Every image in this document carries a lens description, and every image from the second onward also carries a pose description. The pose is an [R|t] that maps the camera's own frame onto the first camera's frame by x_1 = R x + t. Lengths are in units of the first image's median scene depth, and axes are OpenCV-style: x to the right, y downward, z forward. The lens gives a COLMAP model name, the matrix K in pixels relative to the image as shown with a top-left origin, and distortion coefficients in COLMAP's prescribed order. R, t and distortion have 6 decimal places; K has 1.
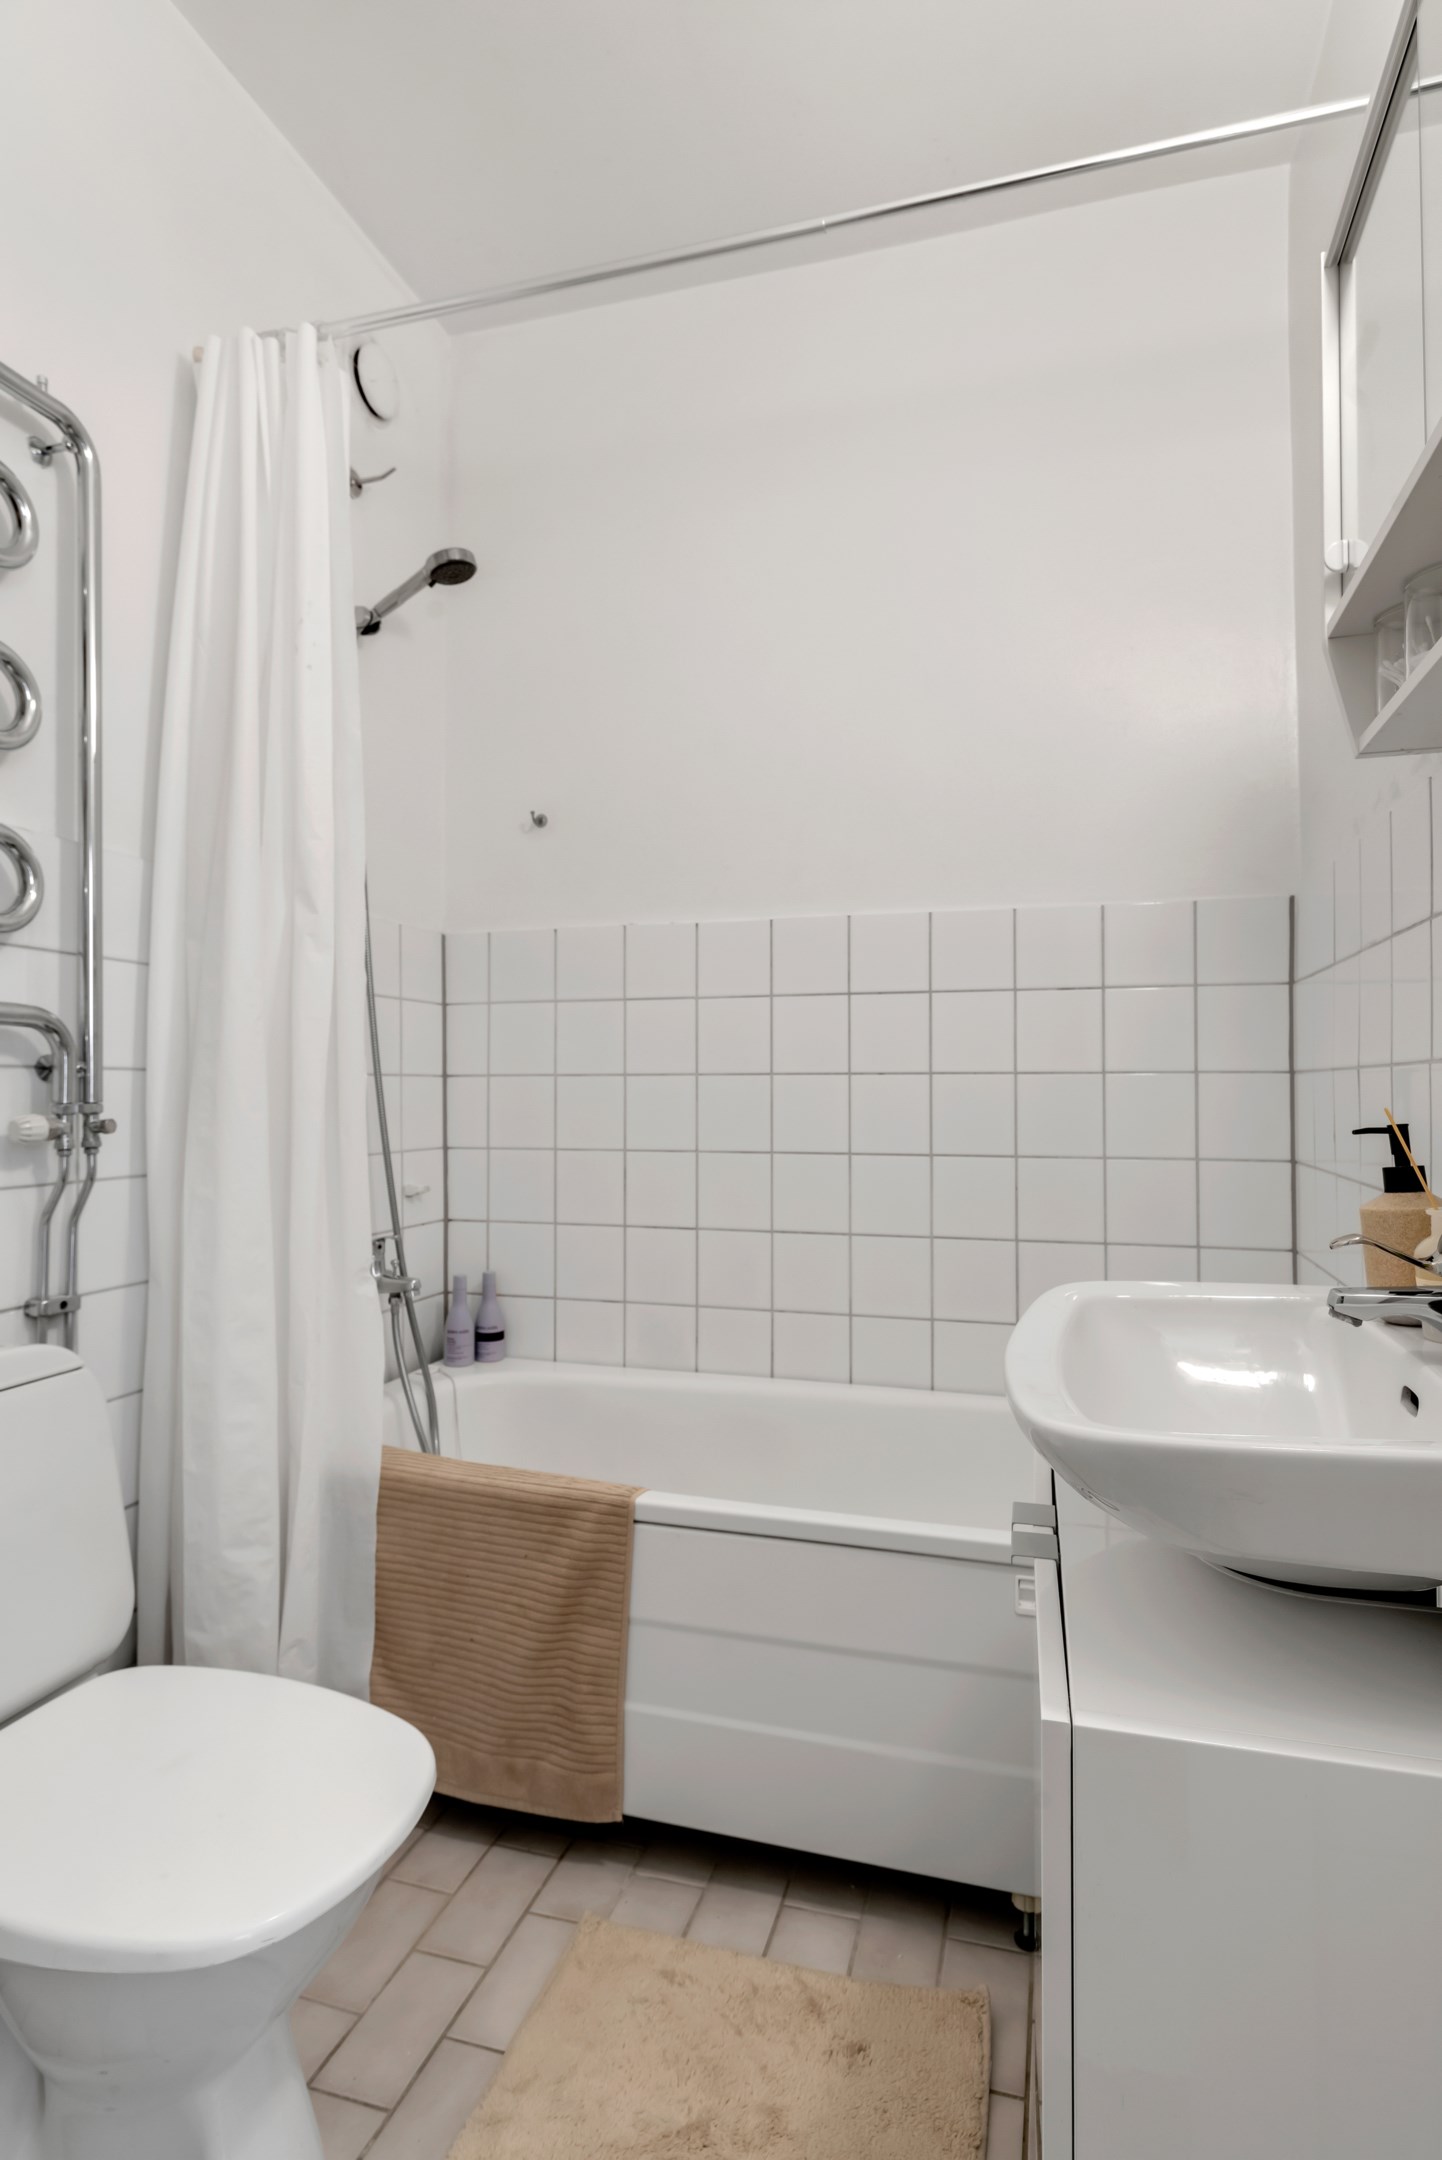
lens RADIAL K [[1098.8, 0, 731.3], [0, 1098.8, 1073.5], [0, 0, 1]] dist [-0.000243, -0.000111]
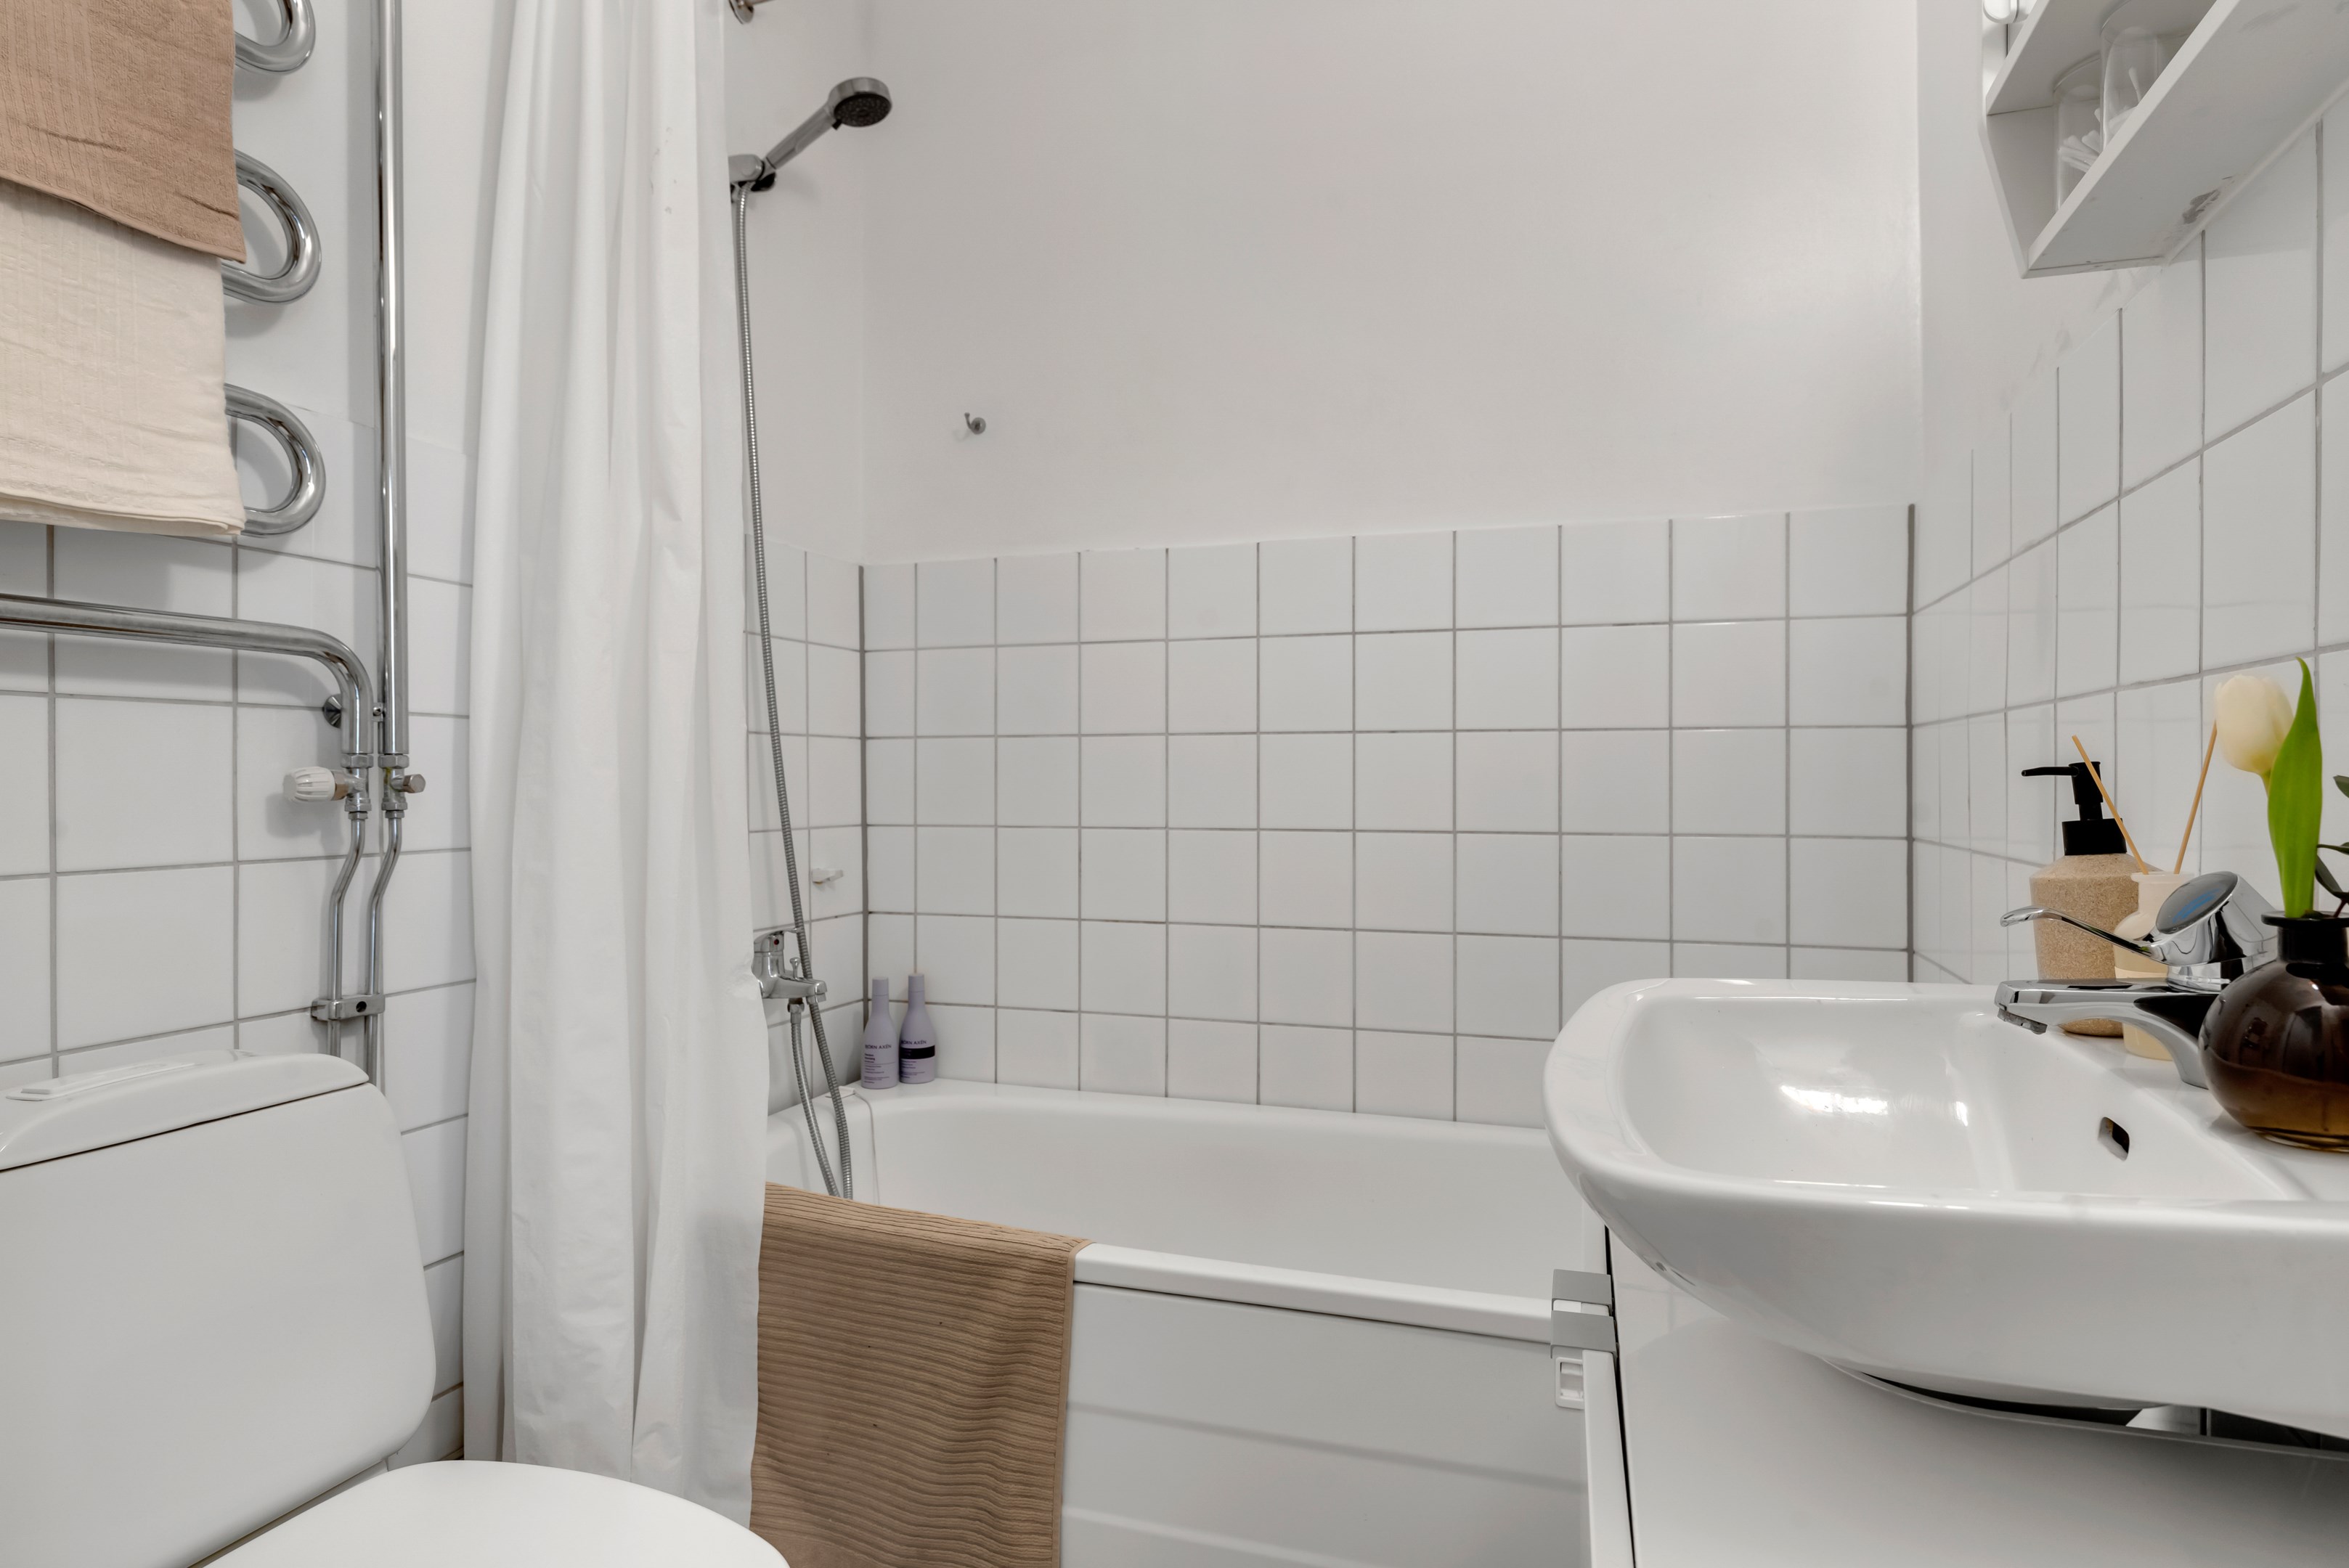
lens RADIAL K [[1265.7, 0, 1199.4], [0, 1265.7, 780.5], [0, 0, 1]] dist [-0.002140, -0.000521]
pose [[0.999705, 0.000582, -0.024282, 0.024043], [-0.000146, 0.999839, 0.017961, 0.028124], [0.024288, -0.017953, 0.999544, 0.092989]]
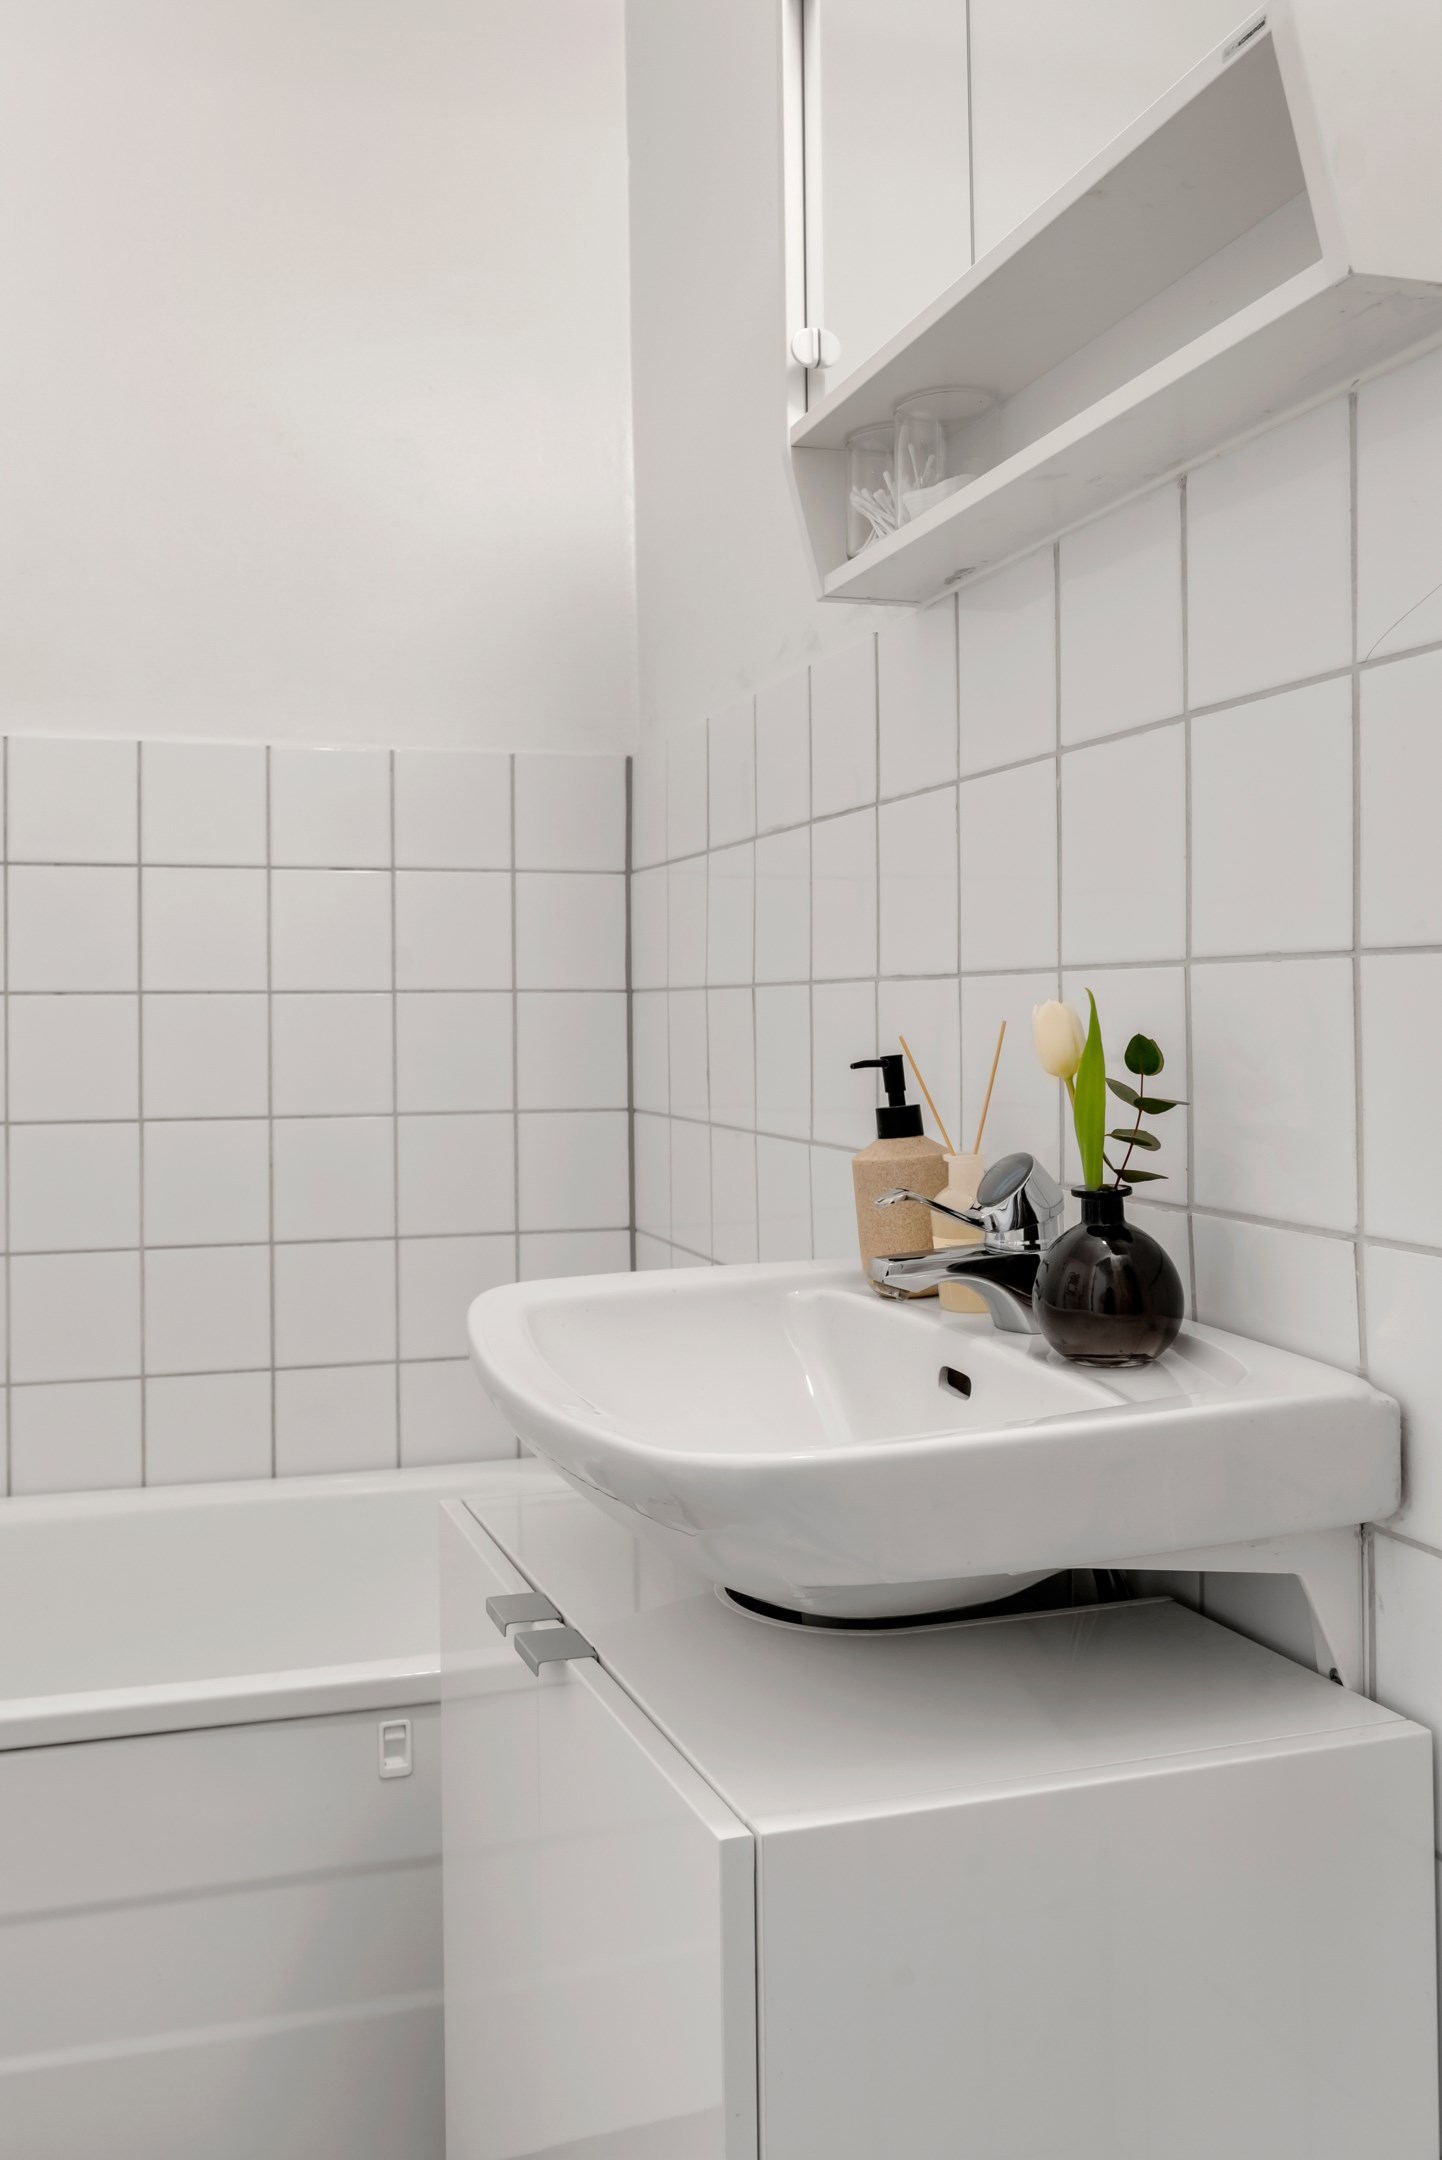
lens RADIAL K [[1731.7, 0, 580.9], [0, 1731.7, 992.4], [0, 0, 1]] dist [0.003273, 0.001199]
pose [[0.854553, -0.000065, 0.519365, -0.175252], [-0.000268, 1.000000, 0.000565, -0.001295], [-0.519365, -0.000622, 0.854552, 0.006474]]
